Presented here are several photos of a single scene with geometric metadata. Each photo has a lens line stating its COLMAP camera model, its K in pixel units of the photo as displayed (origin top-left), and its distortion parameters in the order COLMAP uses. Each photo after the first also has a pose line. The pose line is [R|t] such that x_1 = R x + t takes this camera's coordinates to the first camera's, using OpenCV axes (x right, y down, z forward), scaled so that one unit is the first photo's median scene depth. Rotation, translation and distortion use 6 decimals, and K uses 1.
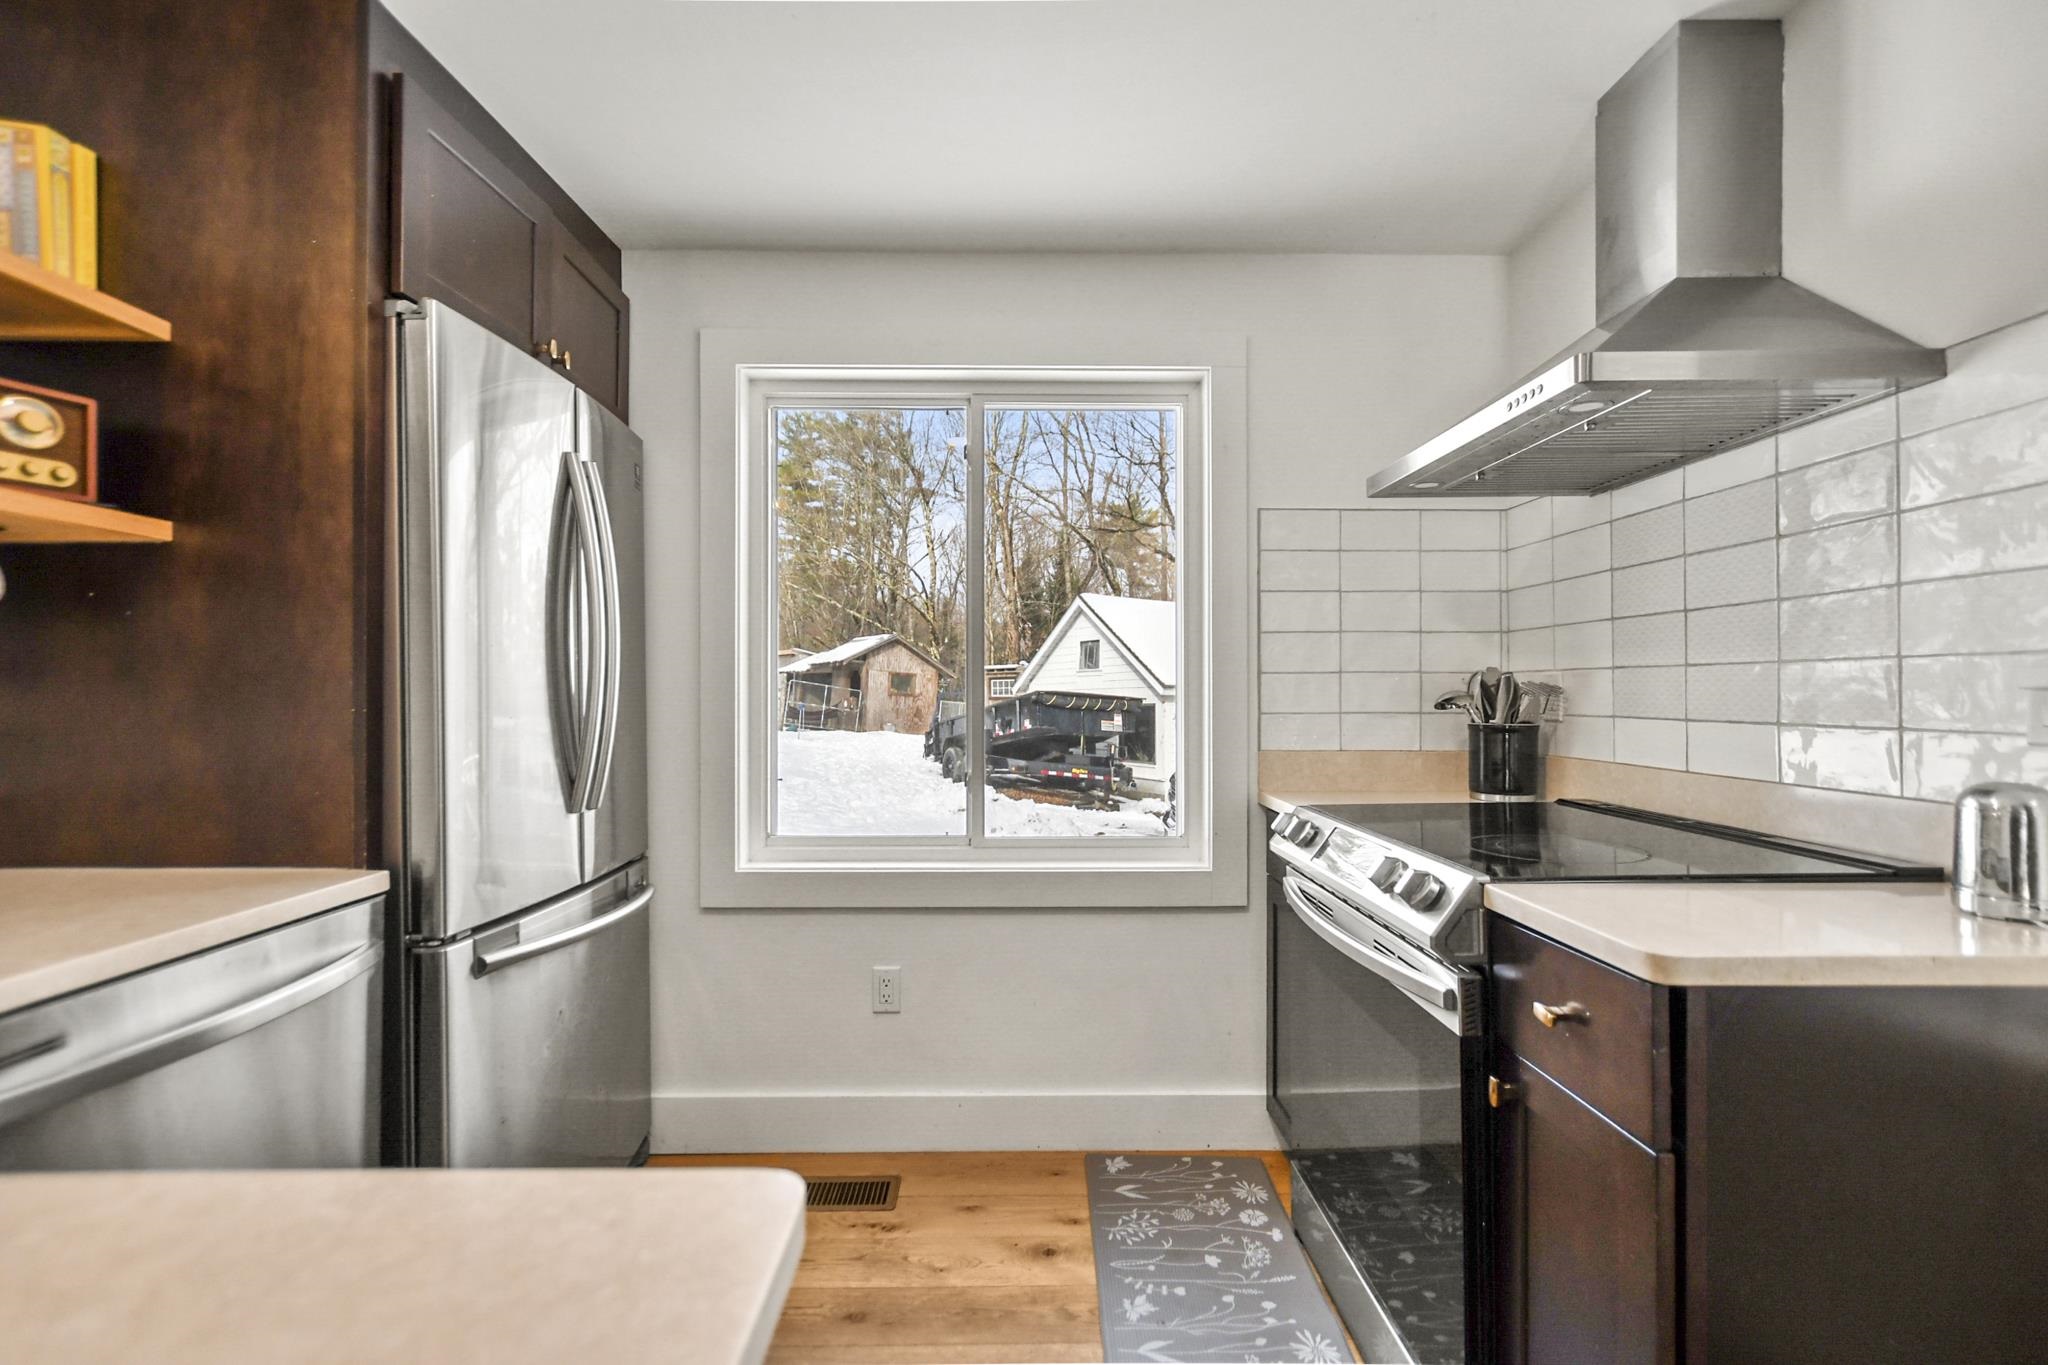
lens RADIAL K [[906.4, 0, 1027.8], [0, 906.4, 736.4], [0, 0, 1]] dist [-0.011290, 0.003974]
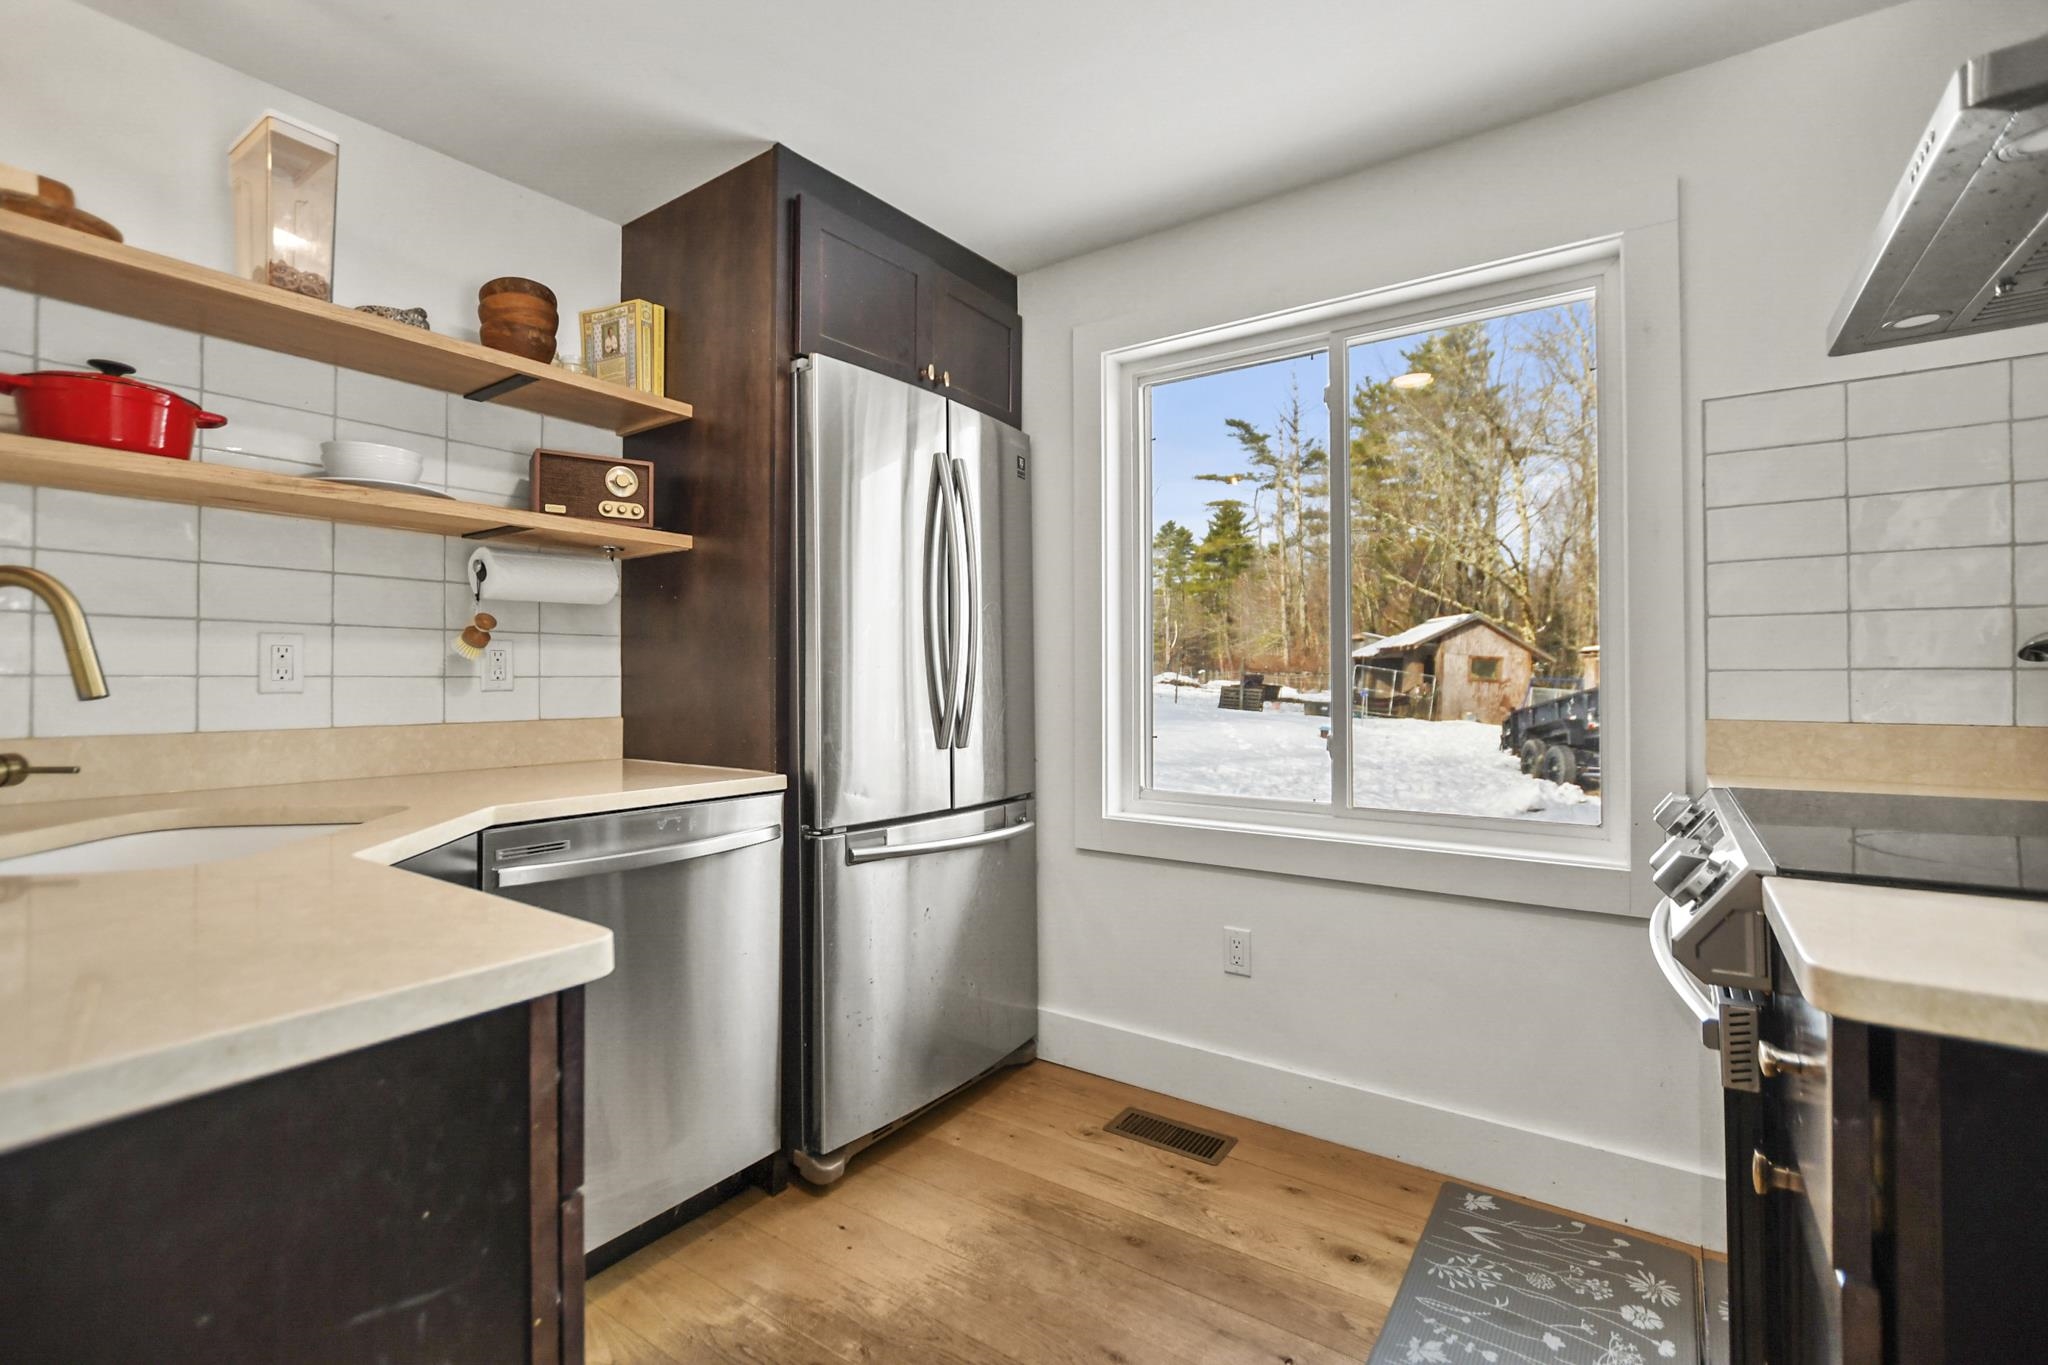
lens RADIAL K [[906.4, 0, 1015.5], [0, 906.4, 721.7], [0, 0, 1]] dist [-0.011290, 0.003974]
pose [[0.809706, 0.027276, -0.586202, 0.240834], [-0.028464, 0.999569, 0.007194, 0.029733], [0.586145, 0.010861, 0.810133, 0.051134]]
